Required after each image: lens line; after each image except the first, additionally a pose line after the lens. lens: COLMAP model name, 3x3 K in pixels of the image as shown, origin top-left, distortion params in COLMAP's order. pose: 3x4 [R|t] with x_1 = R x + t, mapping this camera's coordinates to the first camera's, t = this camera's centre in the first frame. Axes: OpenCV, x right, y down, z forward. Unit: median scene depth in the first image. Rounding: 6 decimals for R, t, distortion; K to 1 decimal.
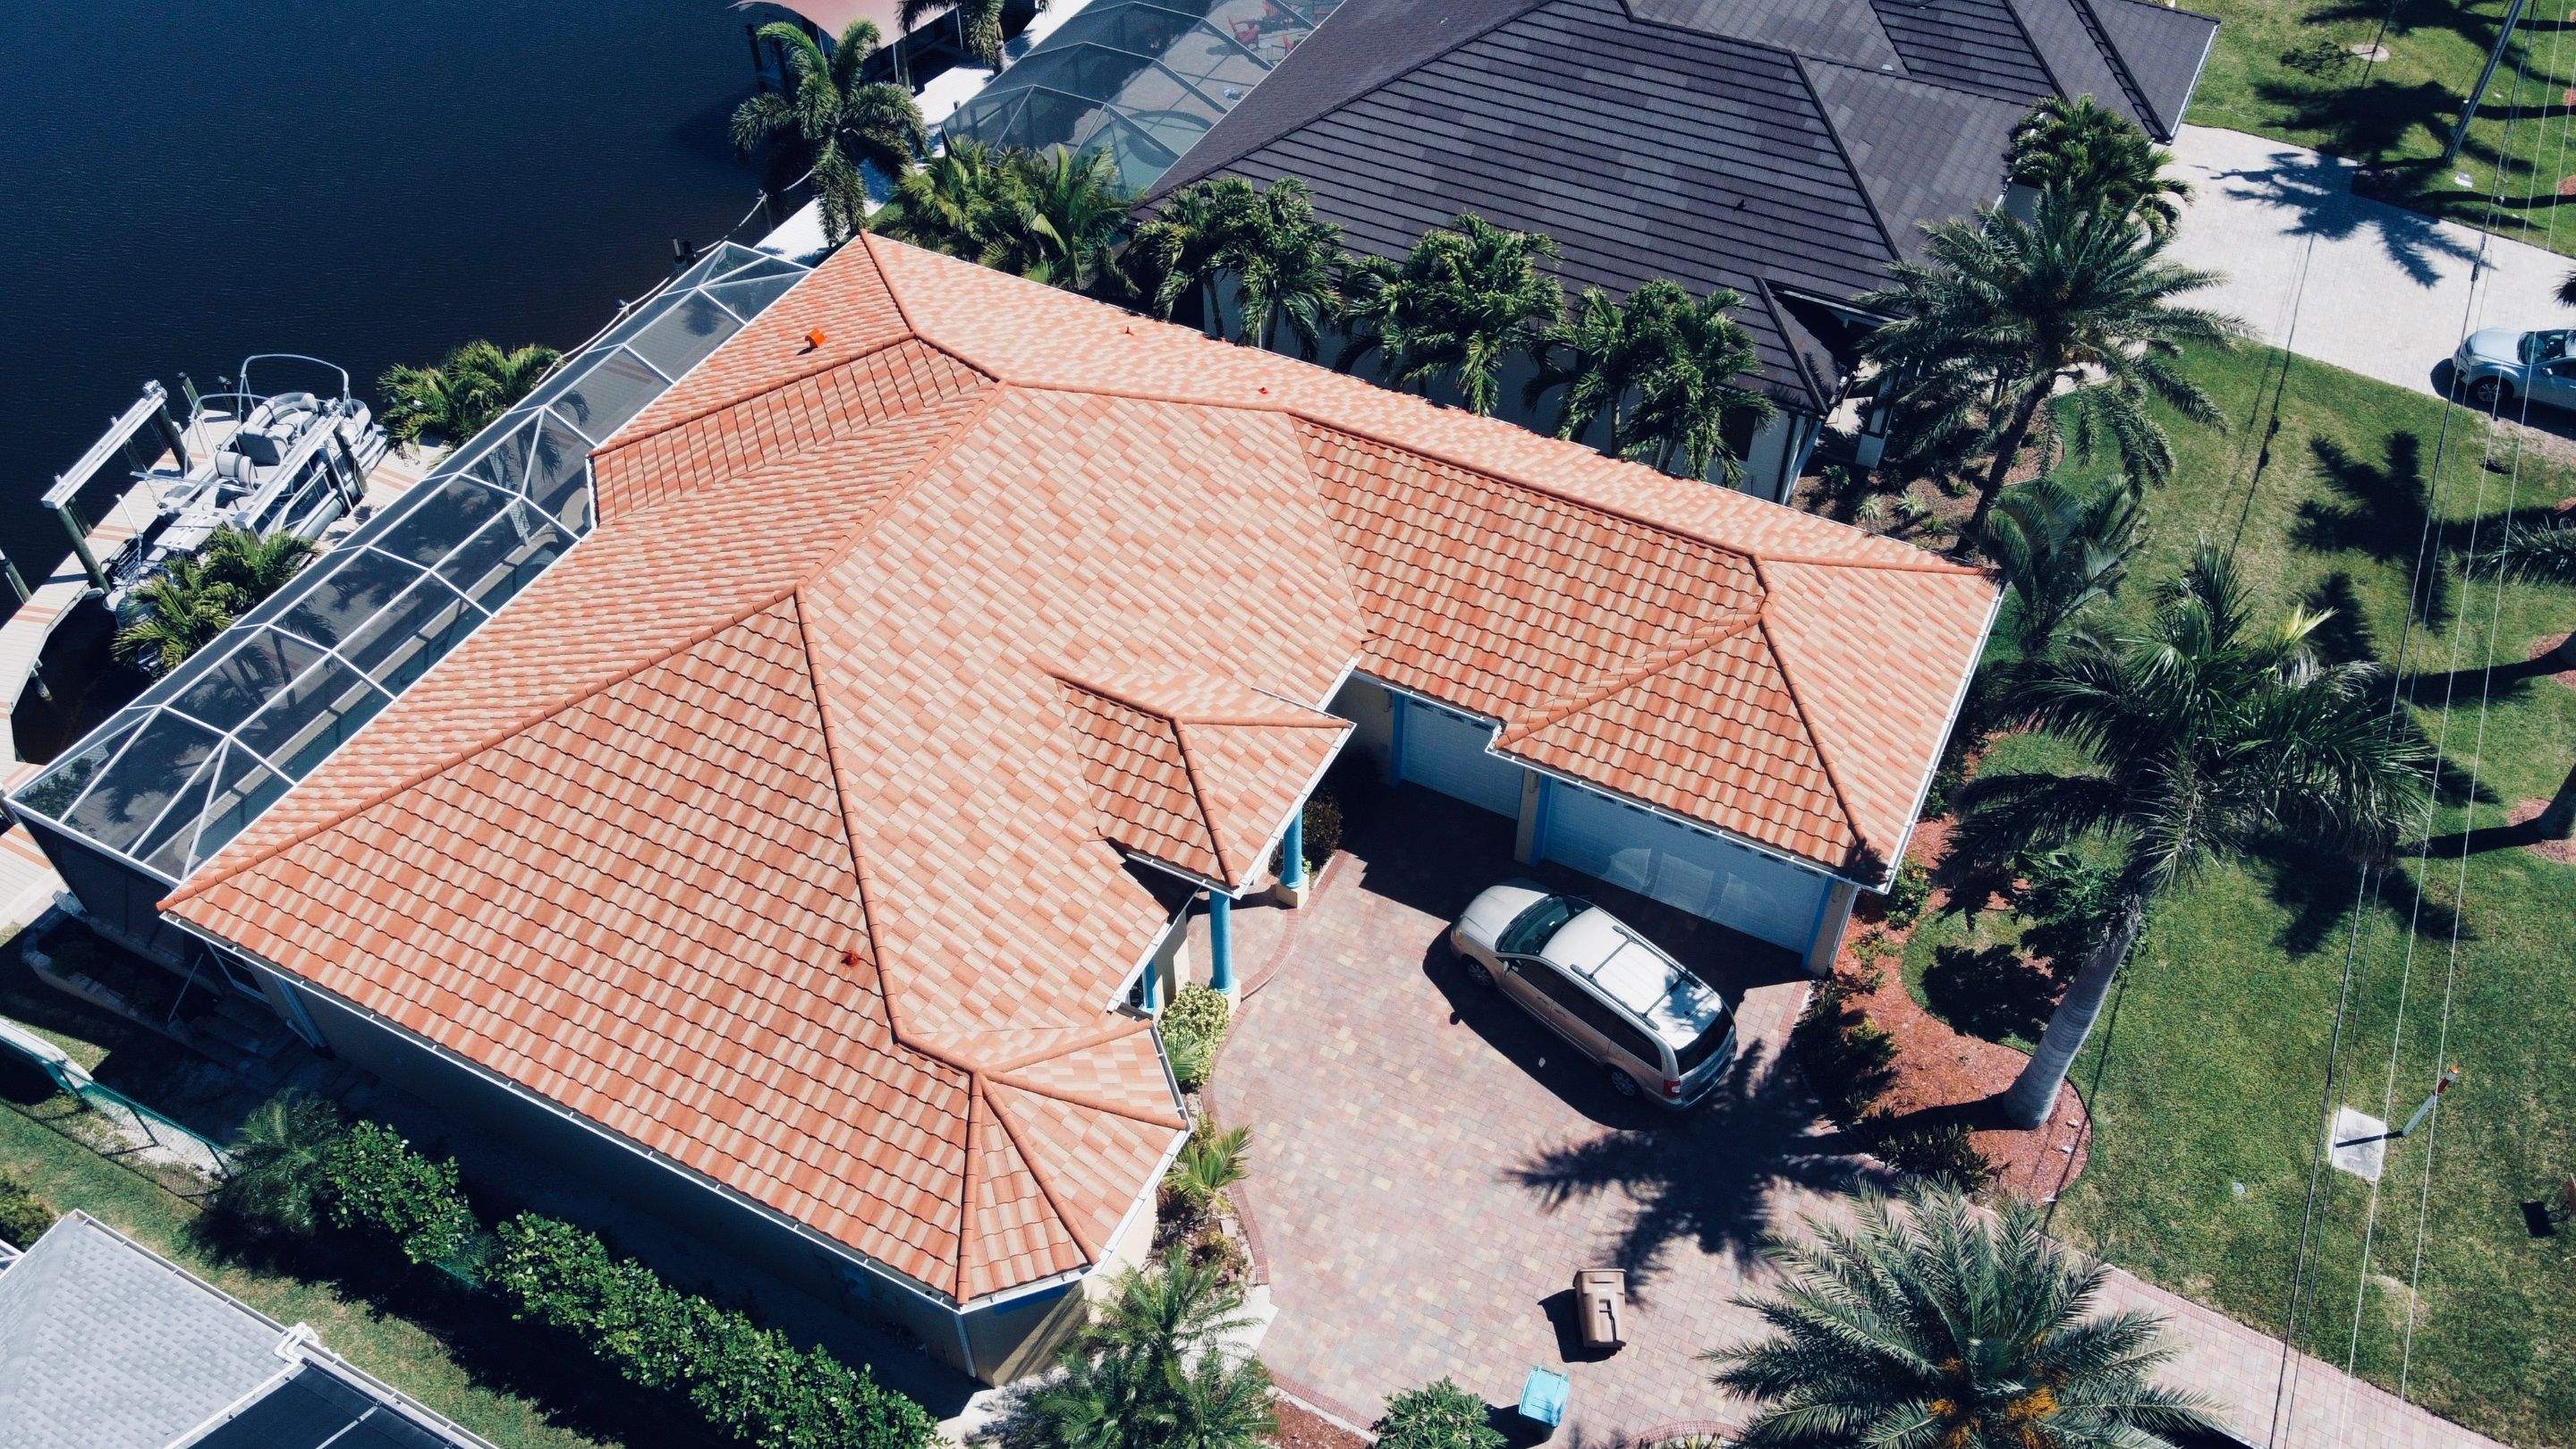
lens RADIAL K [[1980.4, 0, 1278.2], [0, 1980.4, 716.3], [0, 0, 1]] dist [0.006057, 0.023051]
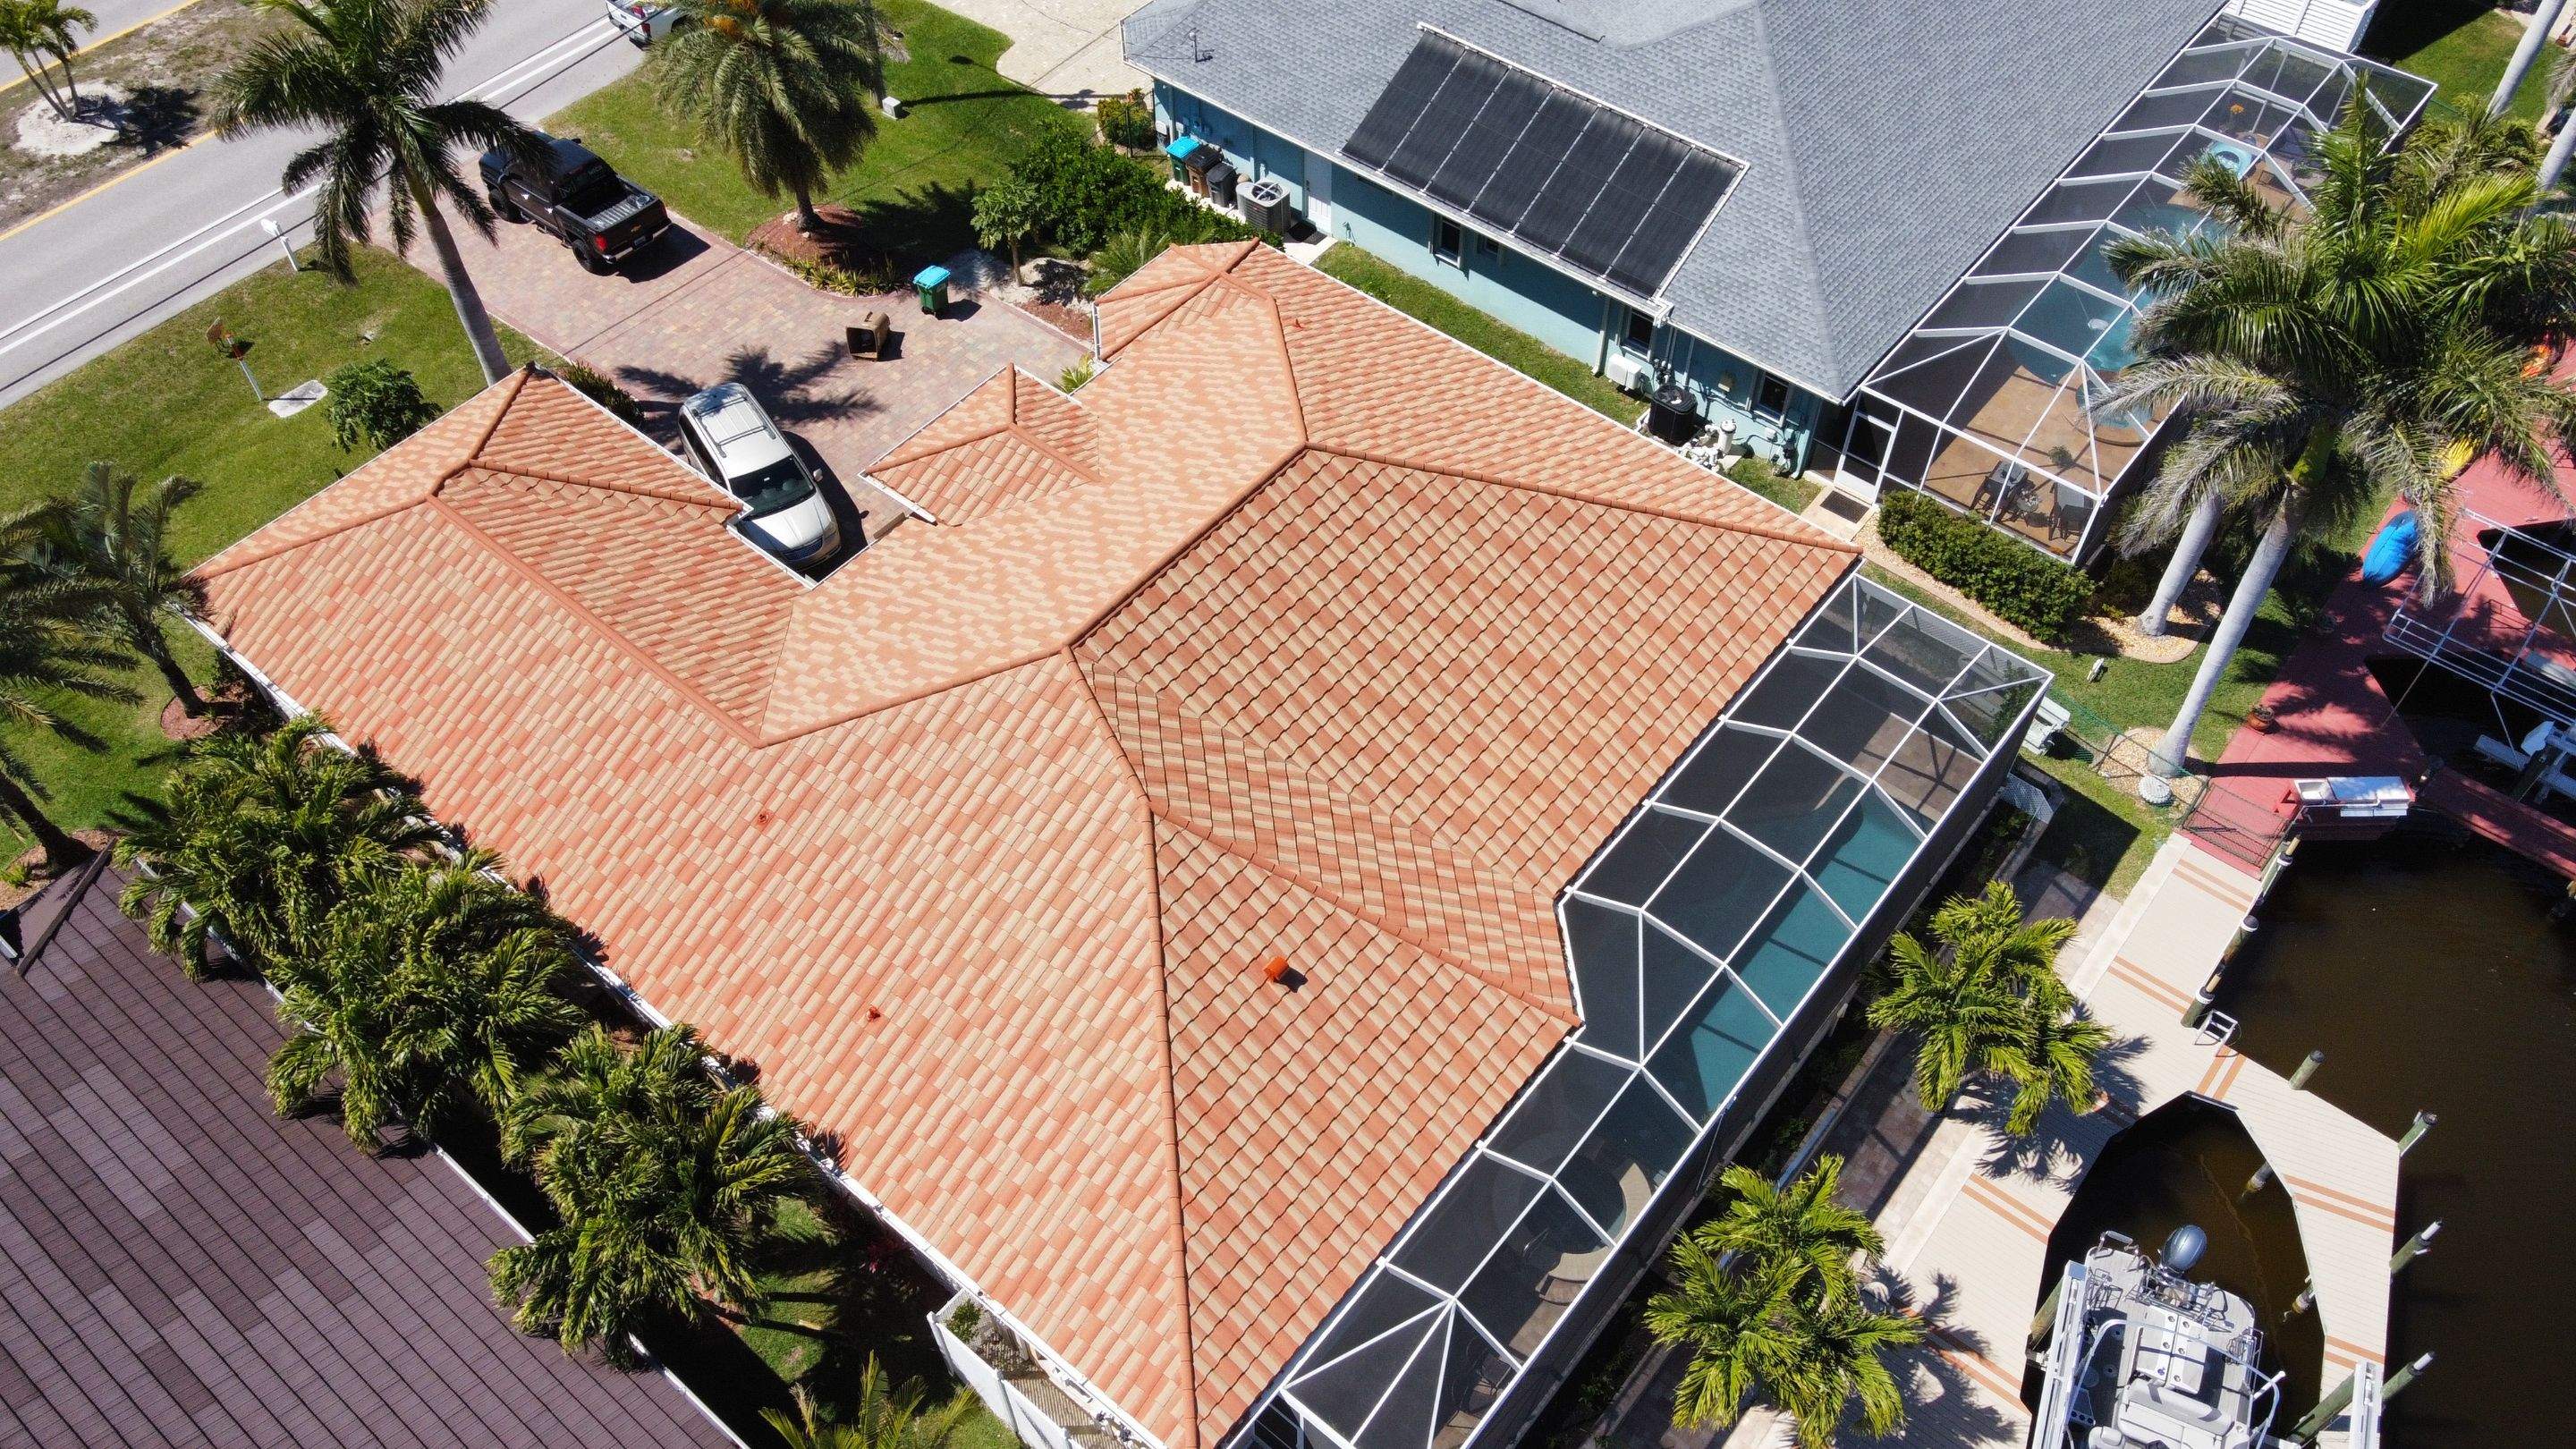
lens RADIAL K [[1980.4, 0, 1290.5], [0, 1980.4, 717.0], [0, 0, 1]] dist [0.006057, 0.023051]
pose [[-0.976827, -0.159611, 0.142595, -0.394887], [0.158840, -0.094073, 0.982812, -1.106318], [-0.143454, 0.982687, 0.117246, 0.965416]]
